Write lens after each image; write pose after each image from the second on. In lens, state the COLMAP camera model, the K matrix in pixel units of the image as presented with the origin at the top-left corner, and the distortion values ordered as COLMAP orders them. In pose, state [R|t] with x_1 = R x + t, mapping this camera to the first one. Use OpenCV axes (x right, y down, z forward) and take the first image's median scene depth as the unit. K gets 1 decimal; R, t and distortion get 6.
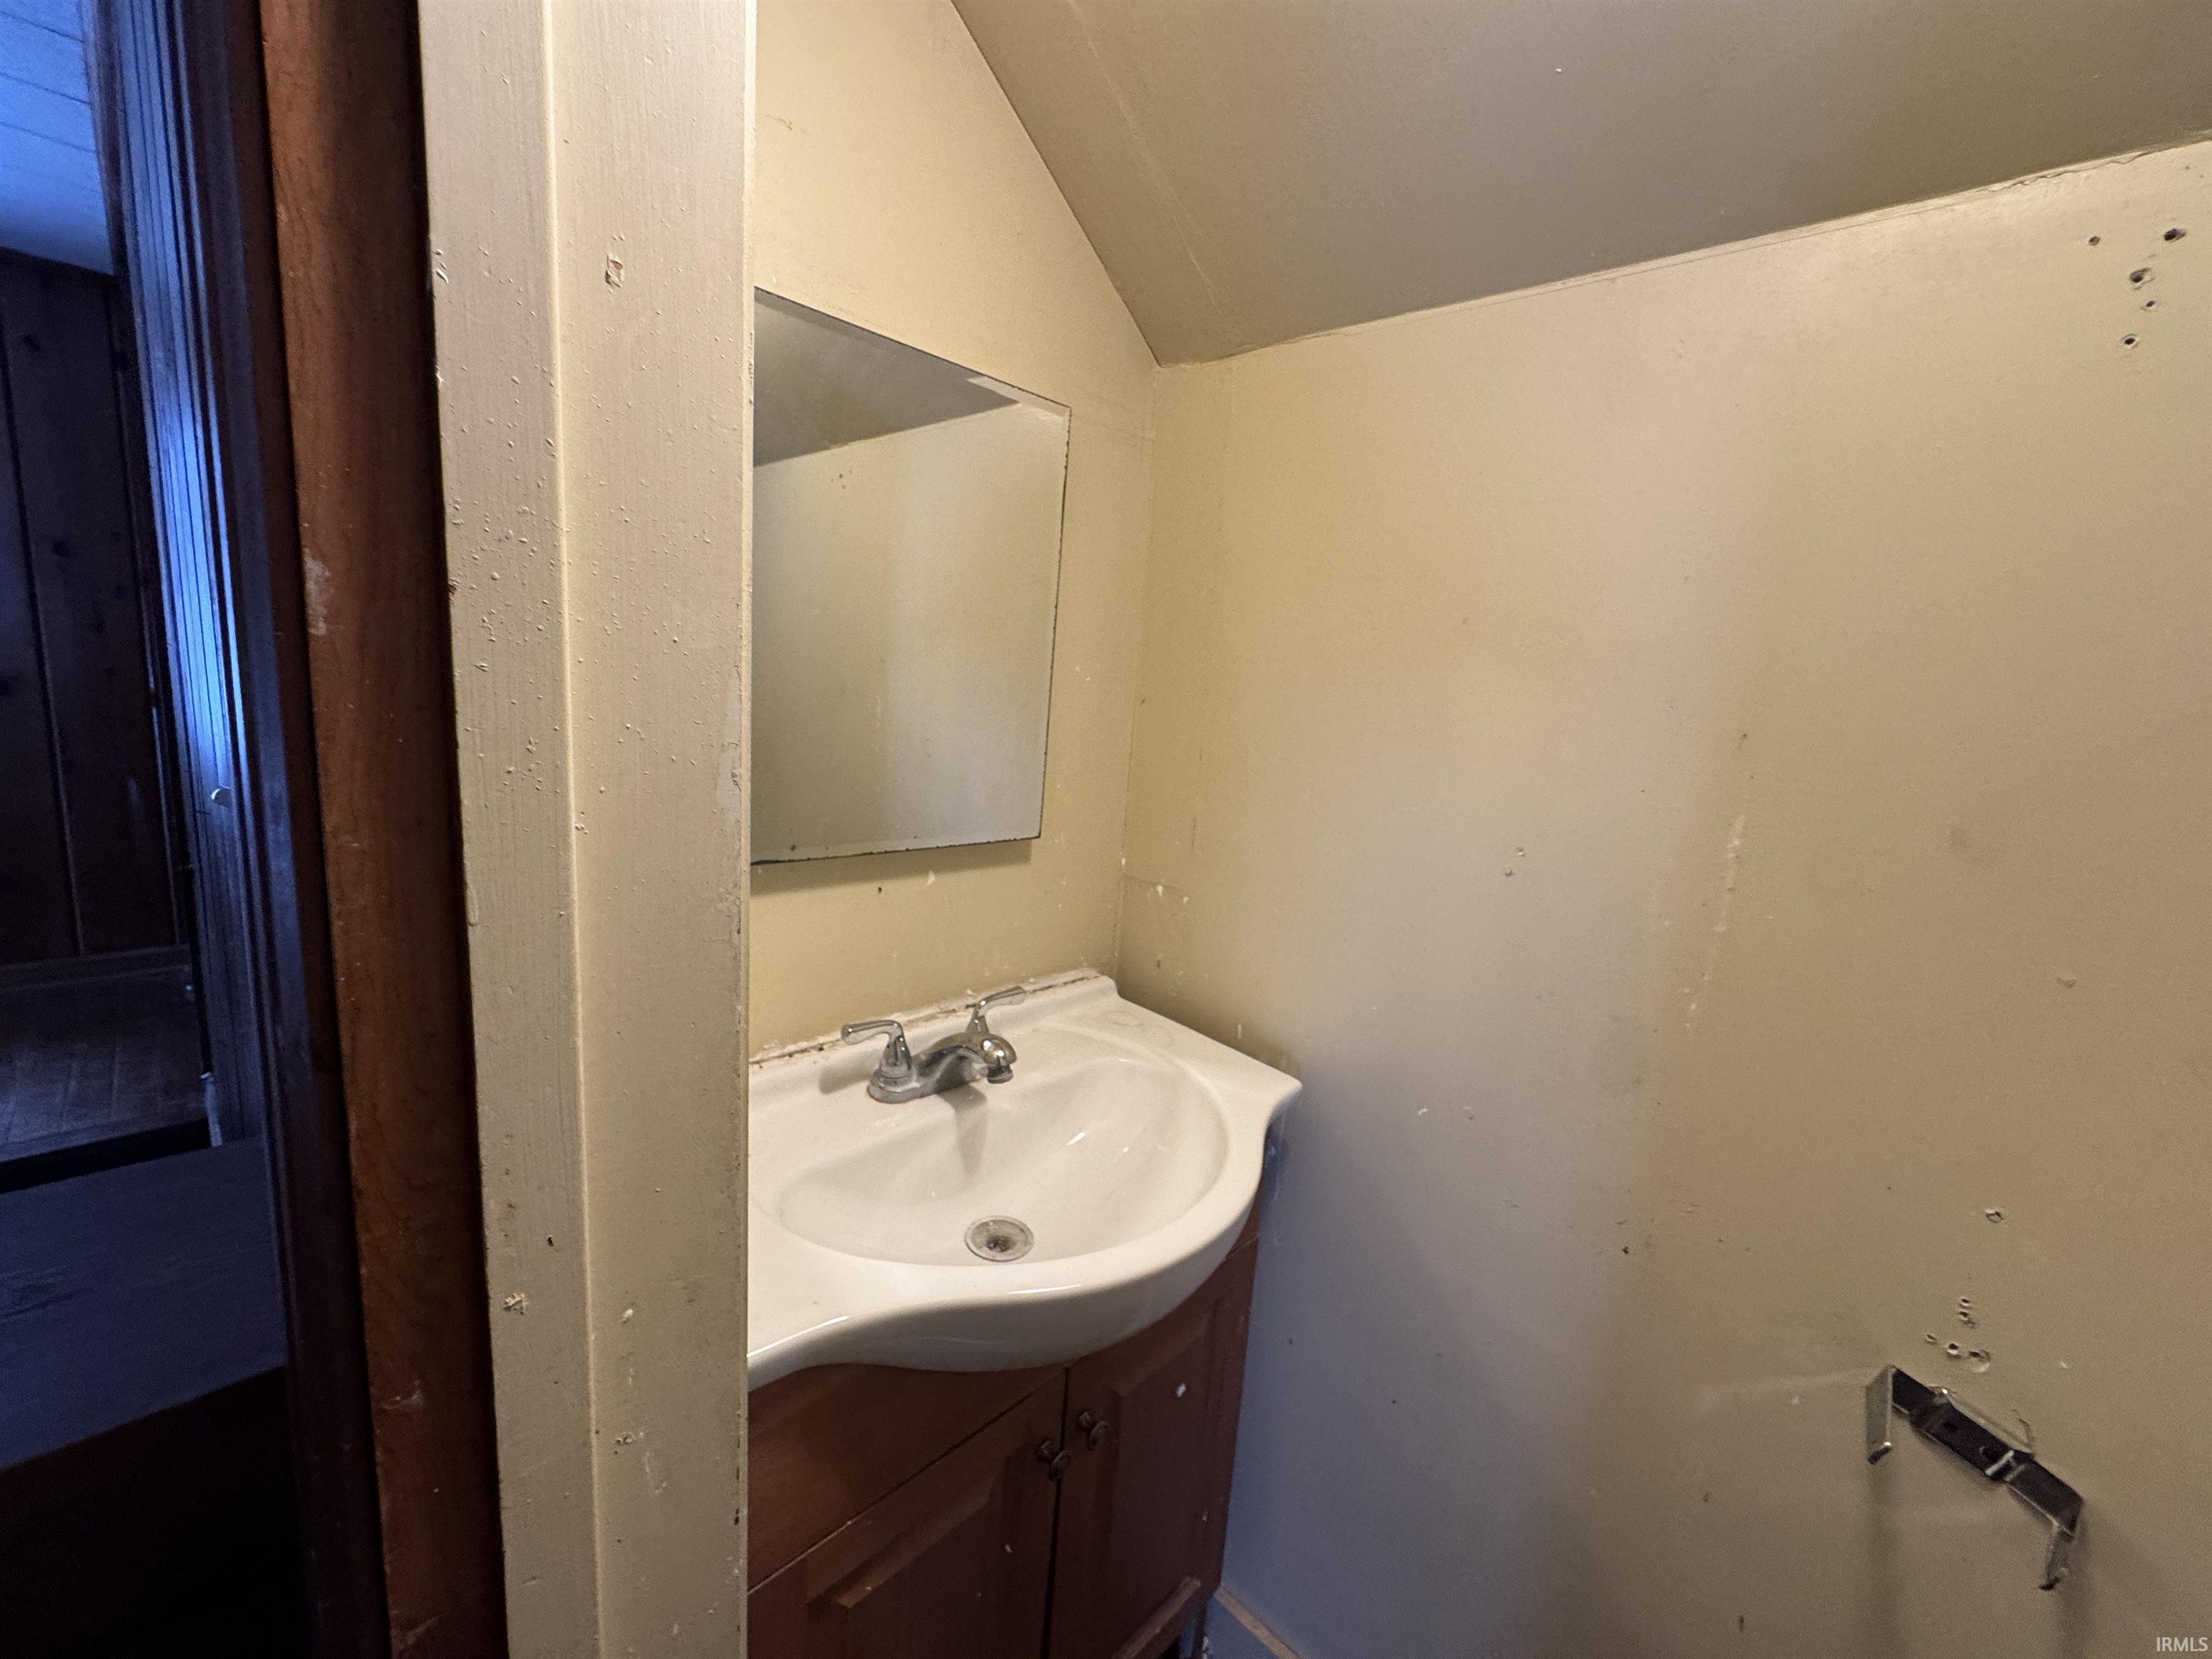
lens RADIAL K [[884.8, 0, 1099.8], [0, 884.8, 829.7], [0, 0, 1]] dist [-0.002132, 0.000239]
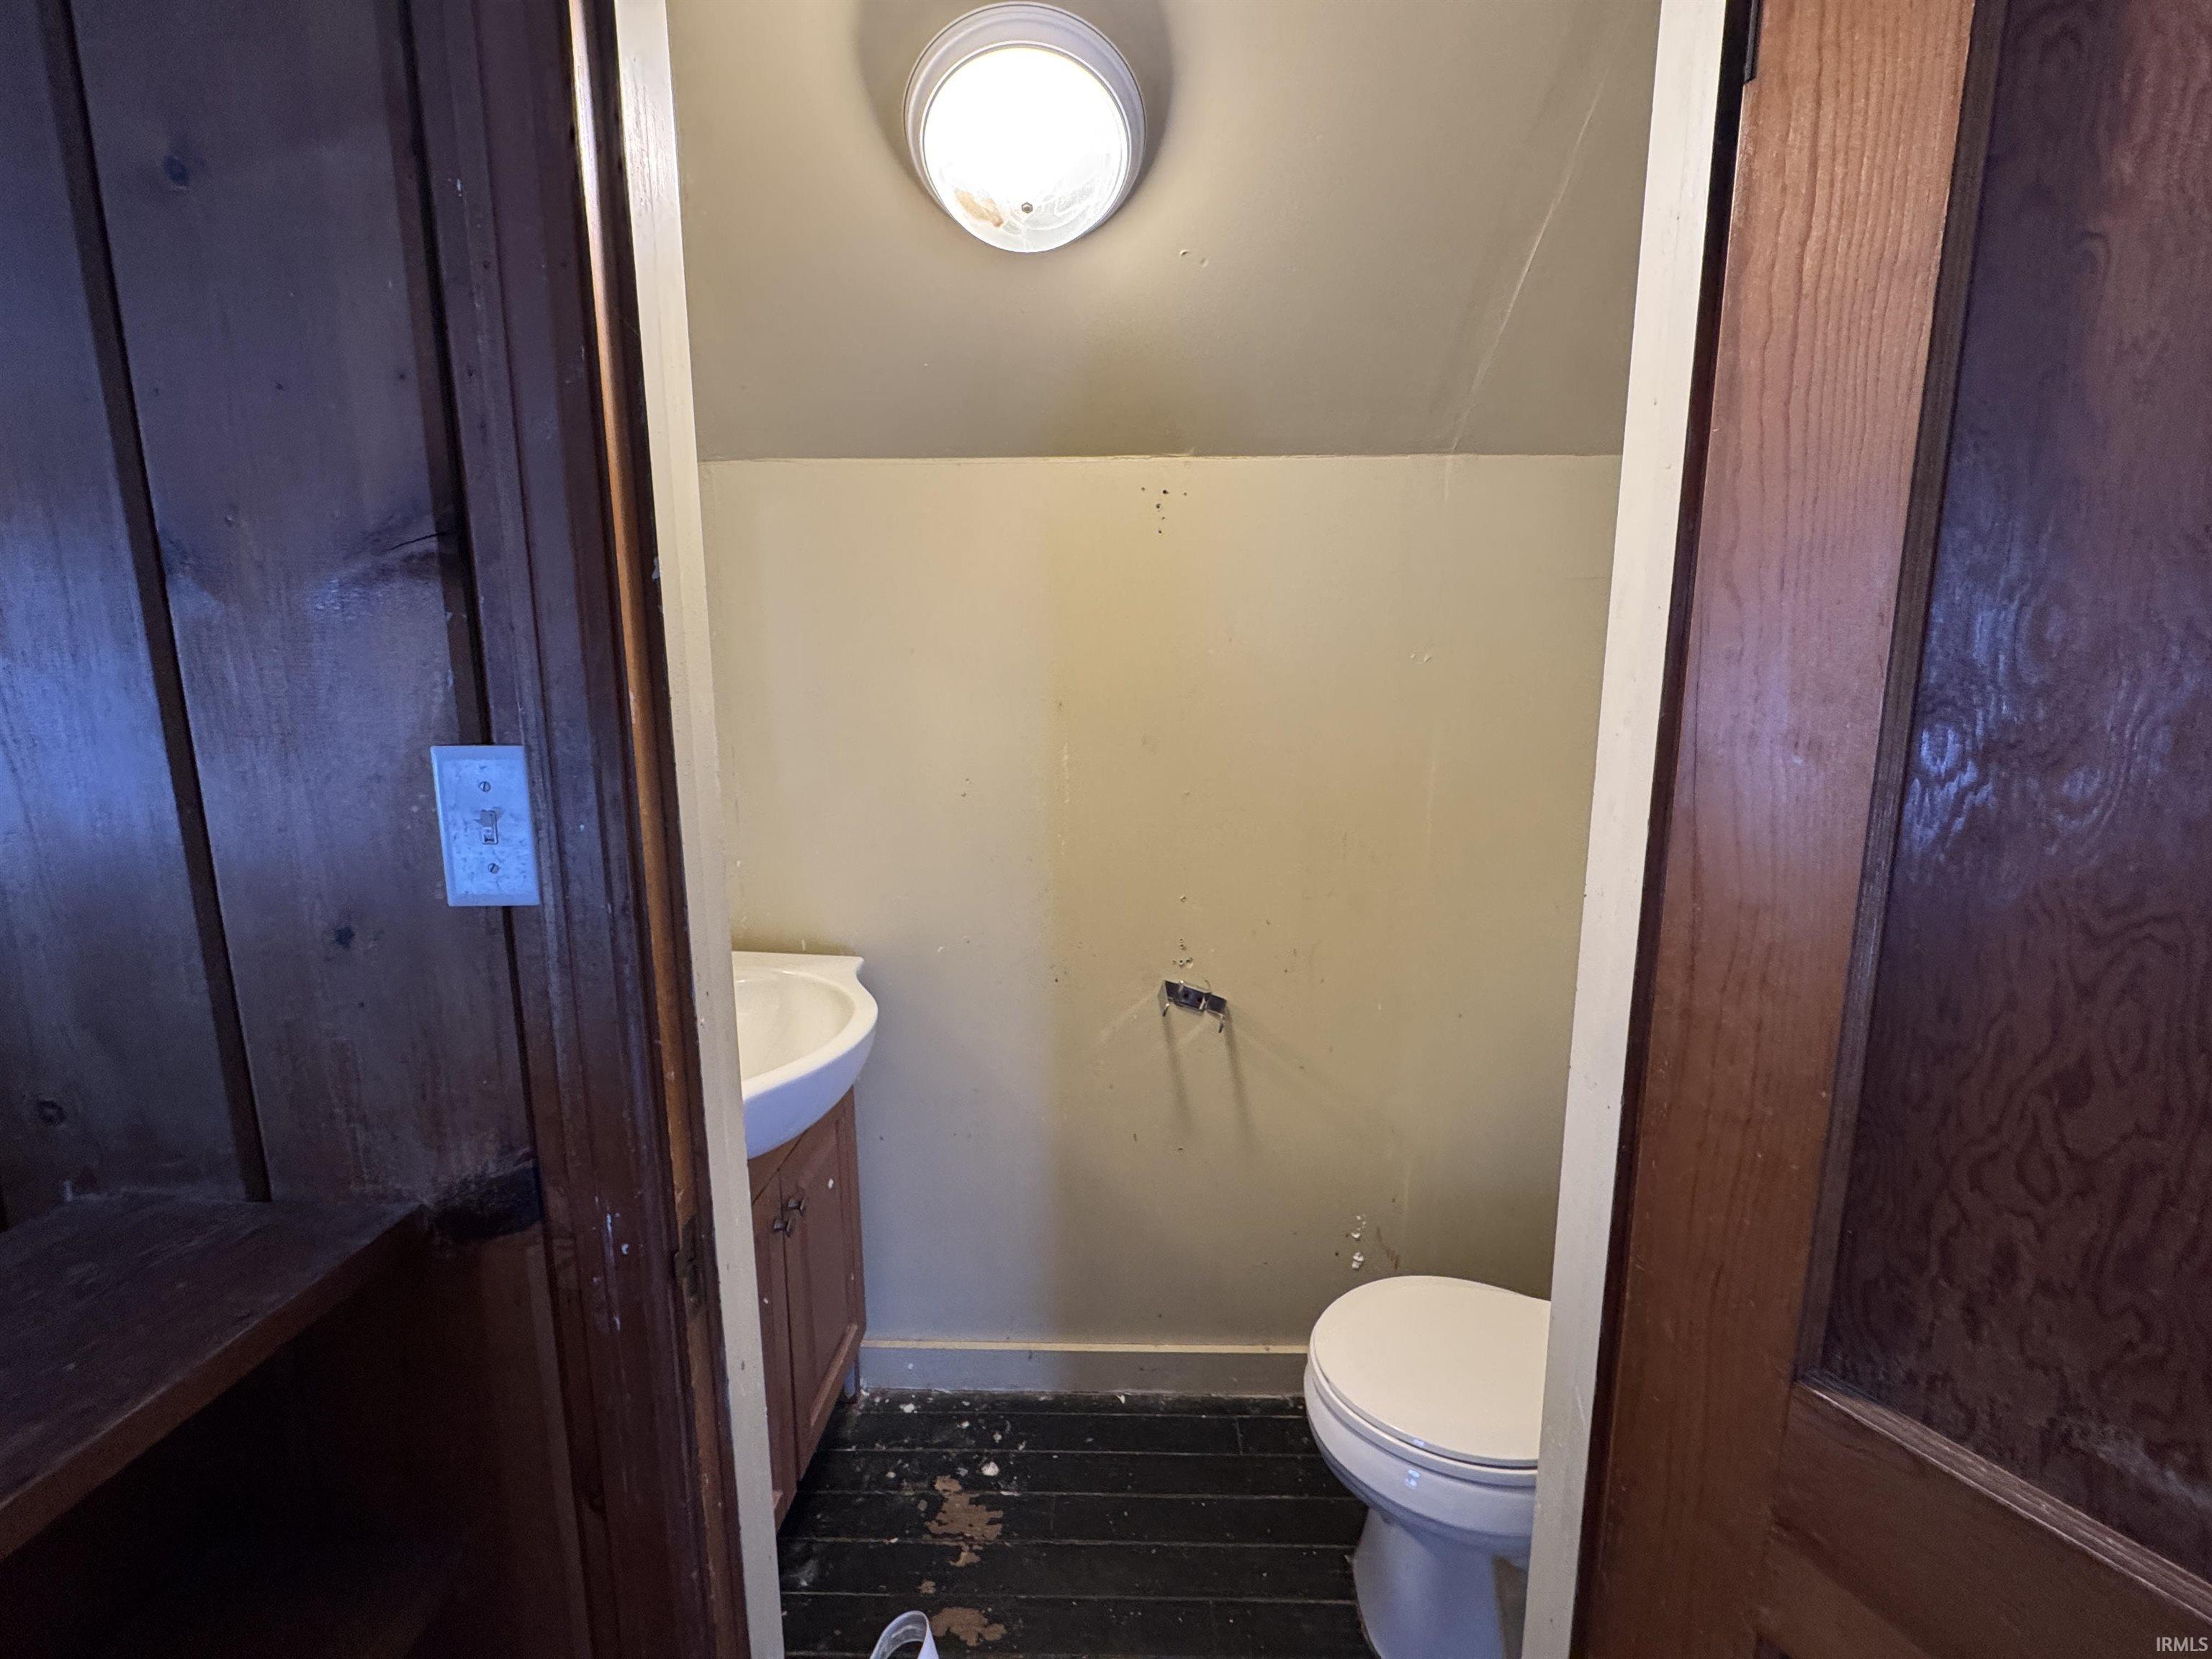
lens RADIAL K [[884.8, 0, 1100.1], [0, 884.8, 827.3], [0, 0, 1]] dist [-0.002132, 0.000239]
pose [[0.748144, -0.183545, 0.637646, -0.558115], [0.173254, 0.981680, 0.079297, 0.025348], [-0.640518, 0.051149, 0.766238, -0.608219]]
